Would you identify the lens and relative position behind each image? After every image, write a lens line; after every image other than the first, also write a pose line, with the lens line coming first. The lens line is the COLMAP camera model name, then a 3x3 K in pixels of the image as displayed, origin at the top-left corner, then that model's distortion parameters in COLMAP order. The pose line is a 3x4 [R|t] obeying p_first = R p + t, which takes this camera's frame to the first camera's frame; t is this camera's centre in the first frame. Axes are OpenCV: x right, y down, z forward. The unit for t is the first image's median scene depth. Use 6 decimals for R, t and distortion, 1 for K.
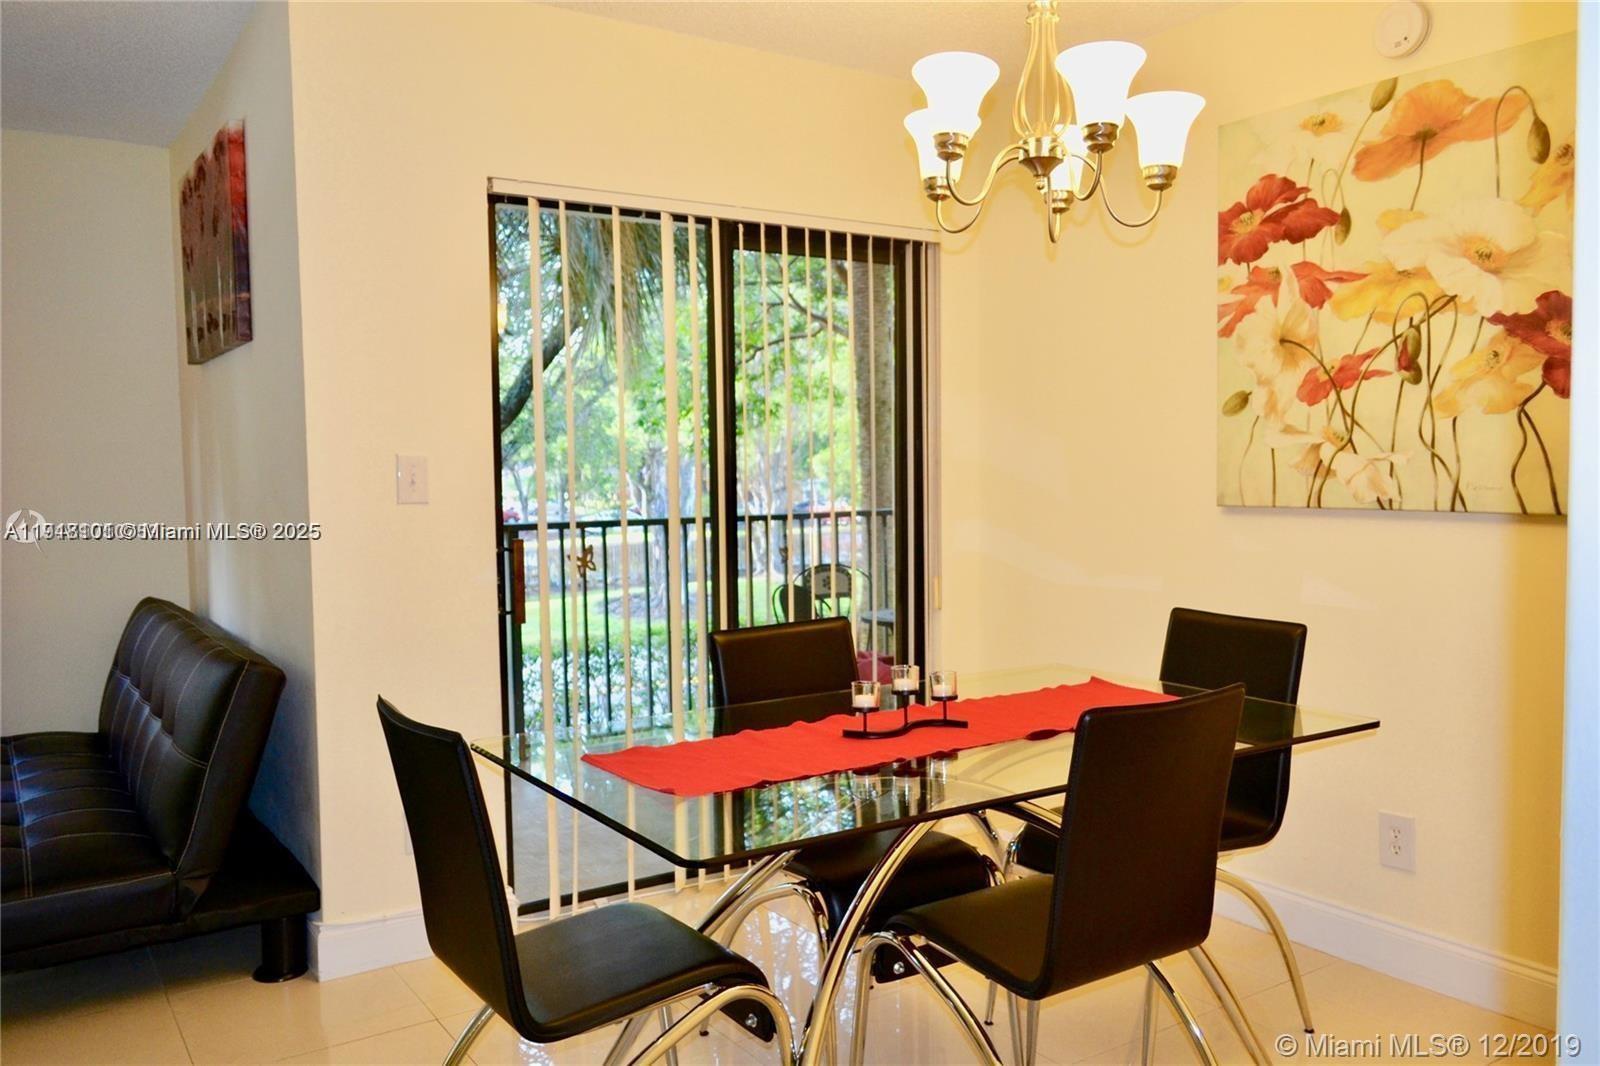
lens RADIAL K [[1268.3, 0, 800.0], [0, 1268.3, 533.0], [0, 0, 1]] dist [-0.000332, -0.000241]
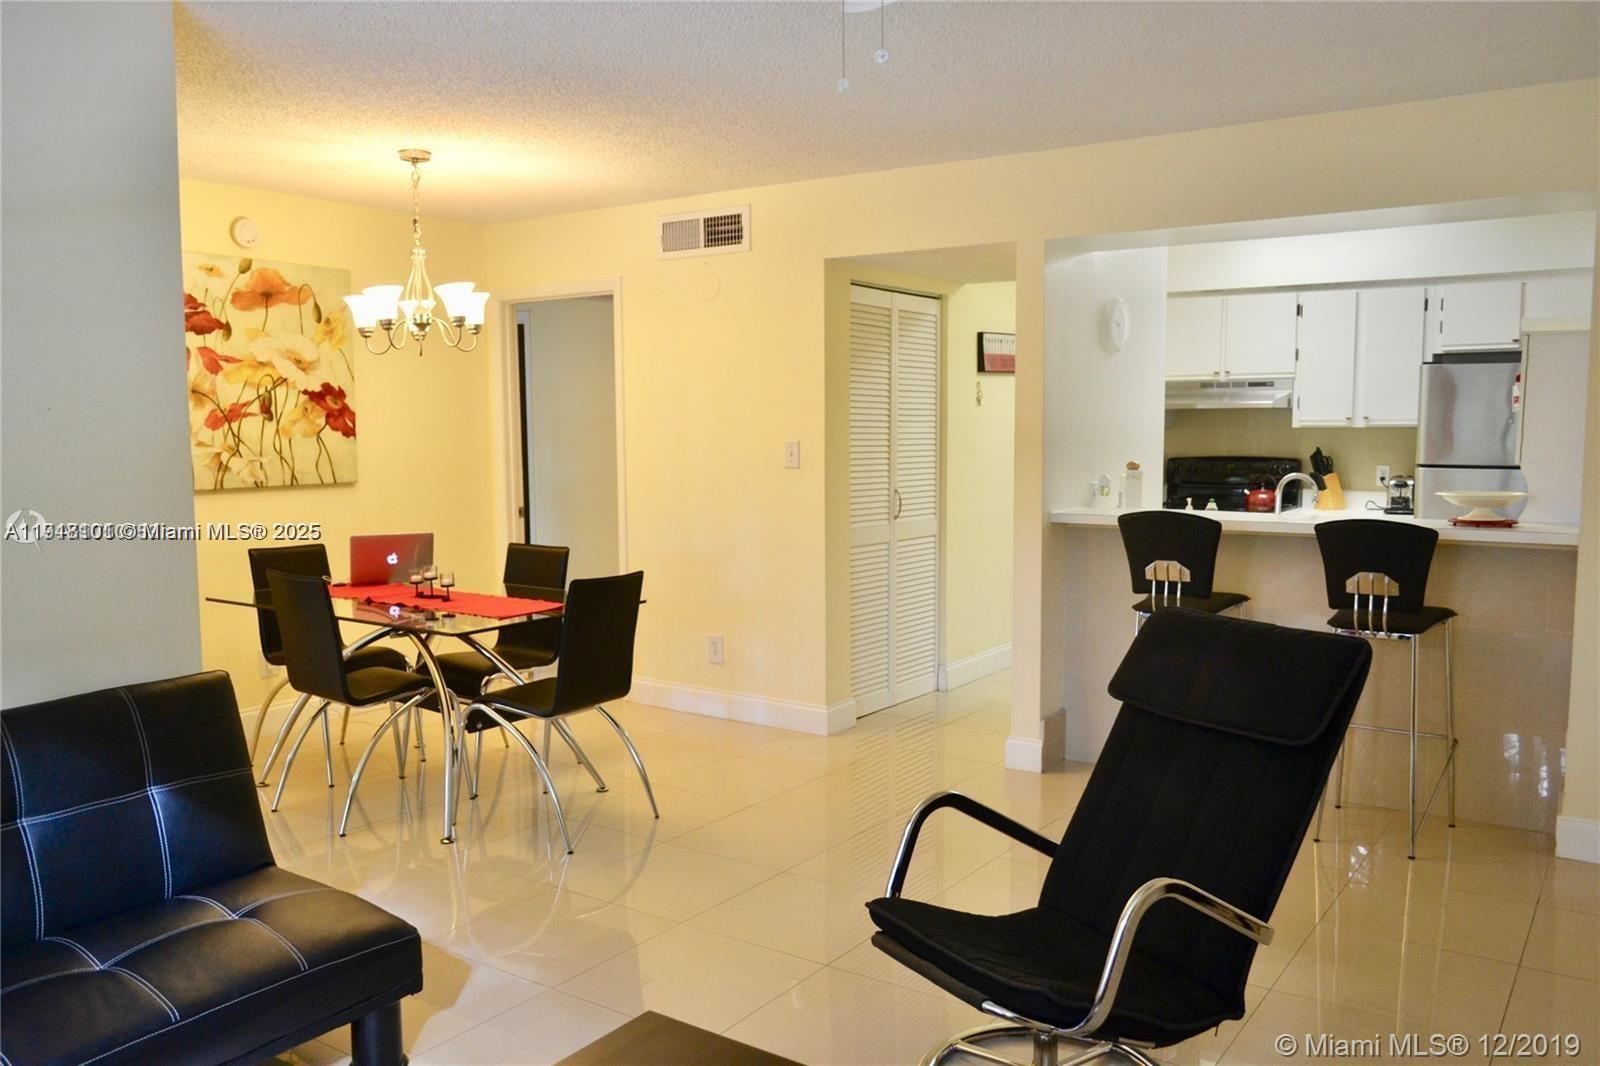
lens RADIAL K [[1268.3, 0, 800.0], [0, 1268.3, 533.0], [0, 0, 1]] dist [-0.000332, -0.000241]
pose [[-0.371137, -0.068035, 0.926082, -1.596355], [0.065795, 0.992879, 0.099310, -0.085494], [-0.926244, 0.097789, -0.364018, 0.955060]]
